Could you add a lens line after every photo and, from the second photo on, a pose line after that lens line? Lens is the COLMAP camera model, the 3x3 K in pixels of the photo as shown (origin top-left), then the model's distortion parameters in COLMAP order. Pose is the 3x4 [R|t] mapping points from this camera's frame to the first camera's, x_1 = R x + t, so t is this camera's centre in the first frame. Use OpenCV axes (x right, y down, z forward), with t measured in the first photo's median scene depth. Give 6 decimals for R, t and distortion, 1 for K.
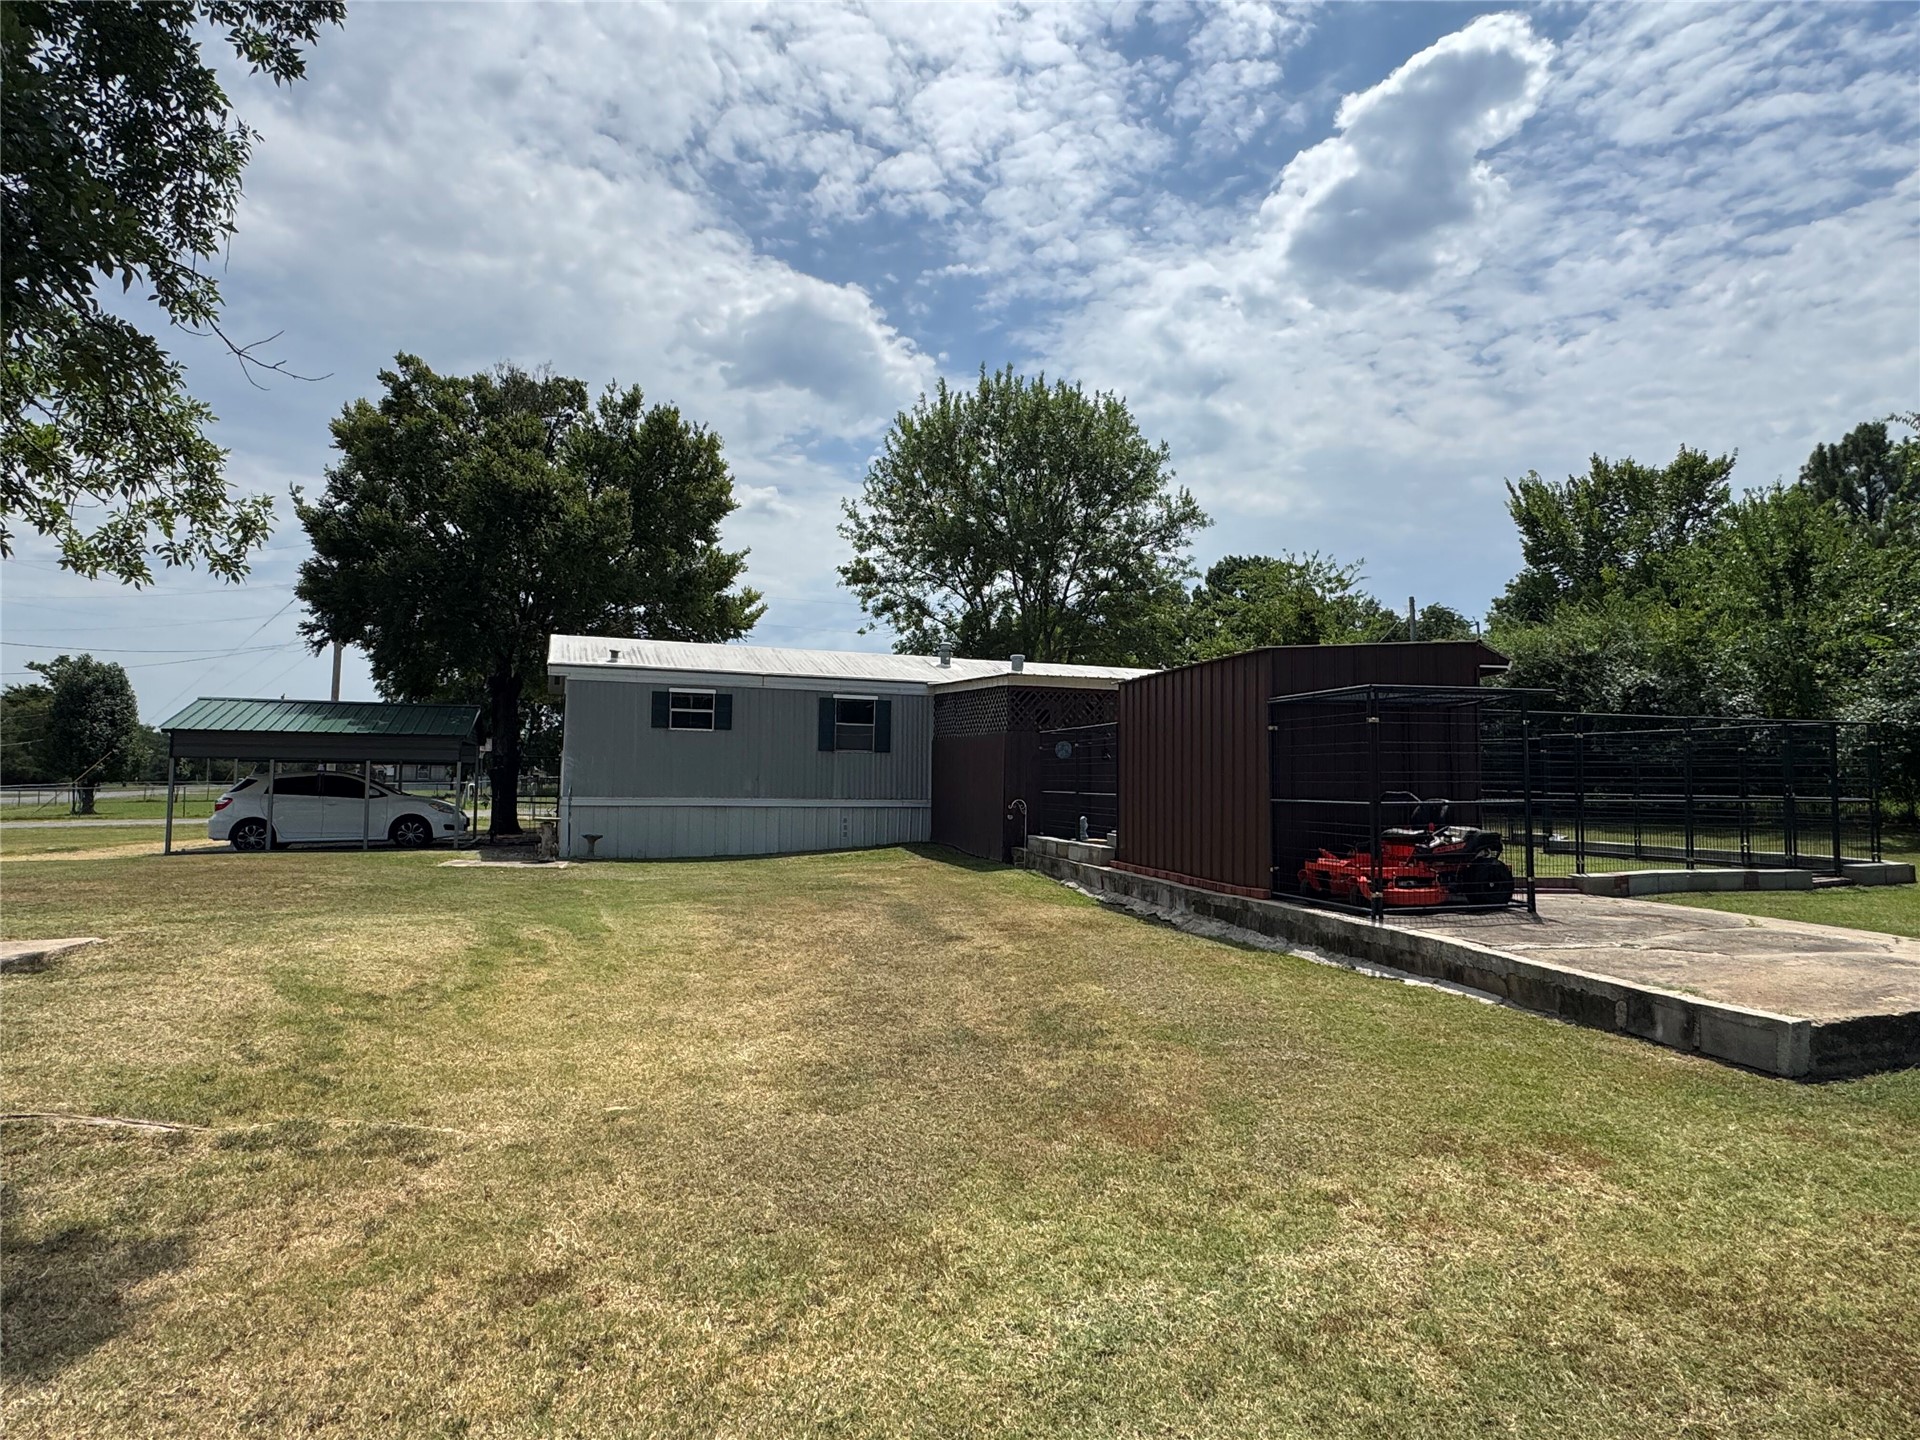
lens RADIAL K [[1112.5, 0, 960.0], [0, 1112.5, 720.0], [0, 0, 1]] dist [0.000976, -0.001787]
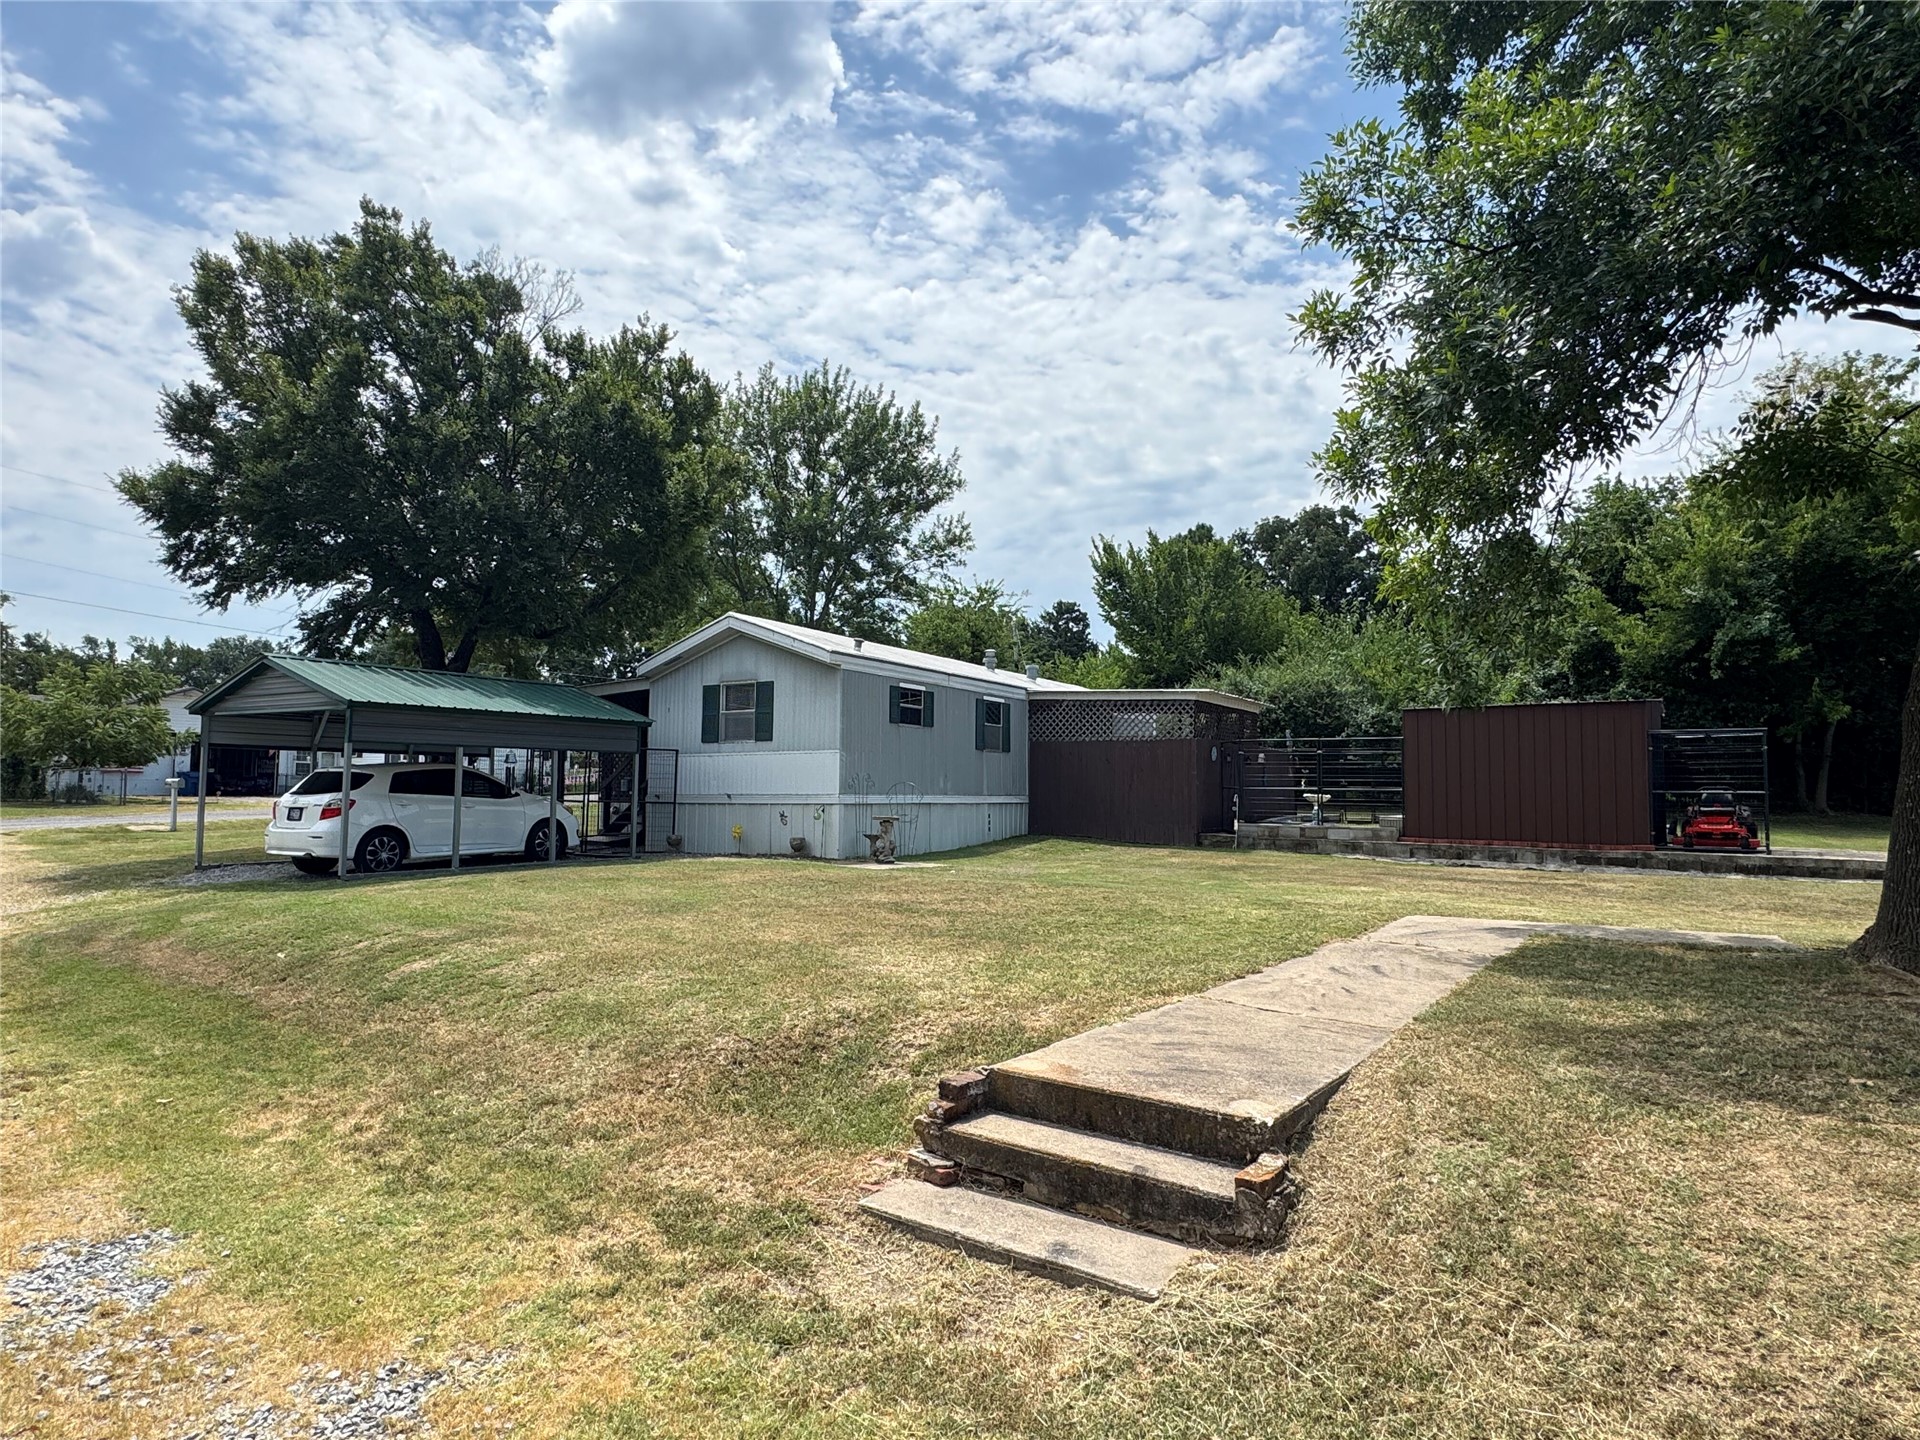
lens RADIAL K [[1171.9, 0, 960.0], [0, 1171.9, 720.0], [0, 0, 1]] dist [-0.003283, -0.000451]
pose [[0.757711, 0.036215, 0.651585, -0.833580], [-0.039575, 0.999171, -0.009513, 0.010810], [-0.651390, -0.018579, 0.758516, 0.171785]]
